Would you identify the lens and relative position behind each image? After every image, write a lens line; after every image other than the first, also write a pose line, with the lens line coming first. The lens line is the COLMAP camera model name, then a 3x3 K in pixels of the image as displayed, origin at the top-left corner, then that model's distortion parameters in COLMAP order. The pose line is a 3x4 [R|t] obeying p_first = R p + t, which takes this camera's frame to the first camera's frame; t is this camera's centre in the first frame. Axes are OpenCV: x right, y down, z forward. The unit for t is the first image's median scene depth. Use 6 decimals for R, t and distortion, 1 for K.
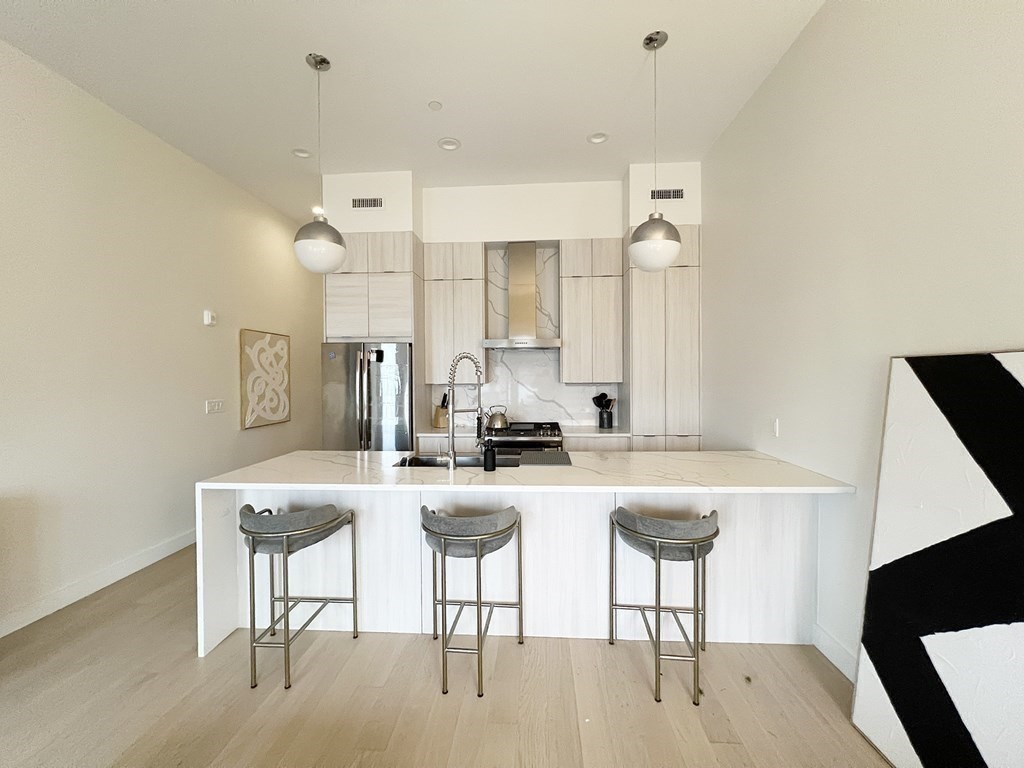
lens RADIAL K [[410.2, 0, 515.0], [0, 410.2, 381.6], [0, 0, 1]] dist [-0.001982, -0.000440]
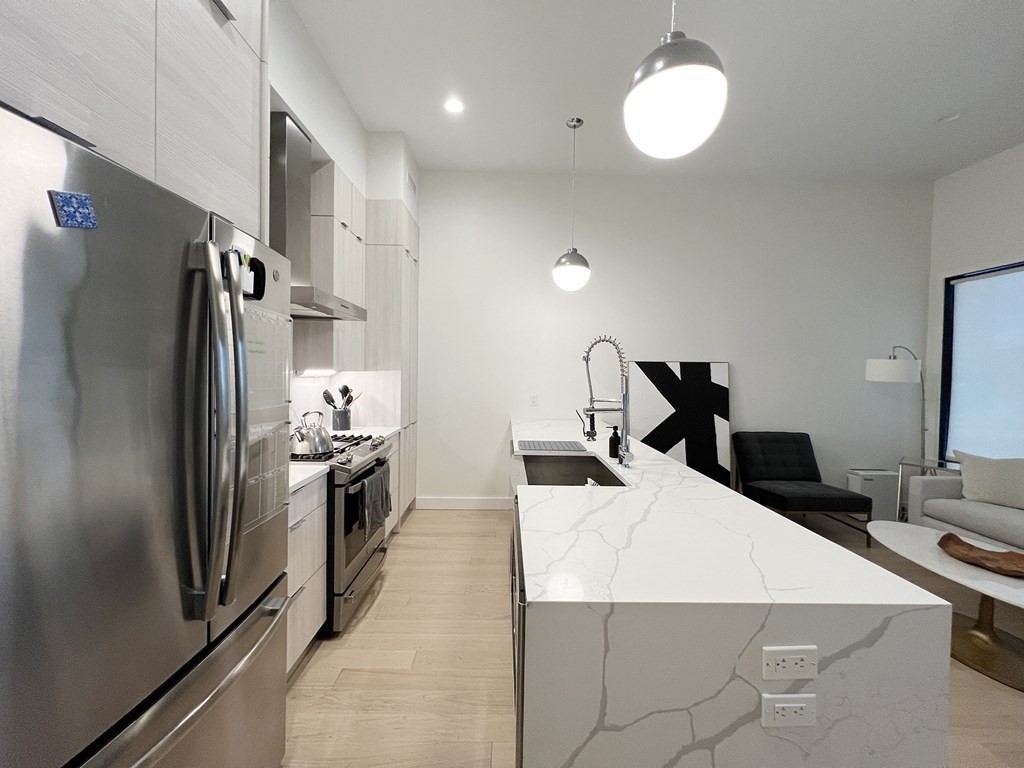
lens RADIAL K [[410.2, 0, 515.0], [0, 410.2, 381.6], [0, 0, 1]] dist [-0.001982, -0.000440]
pose [[-0.072336, -0.010773, 0.997322, -0.393888], [0.003314, 0.999934, 0.011042, 0.008583], [-0.997375, 0.004104, -0.072296, 0.481645]]
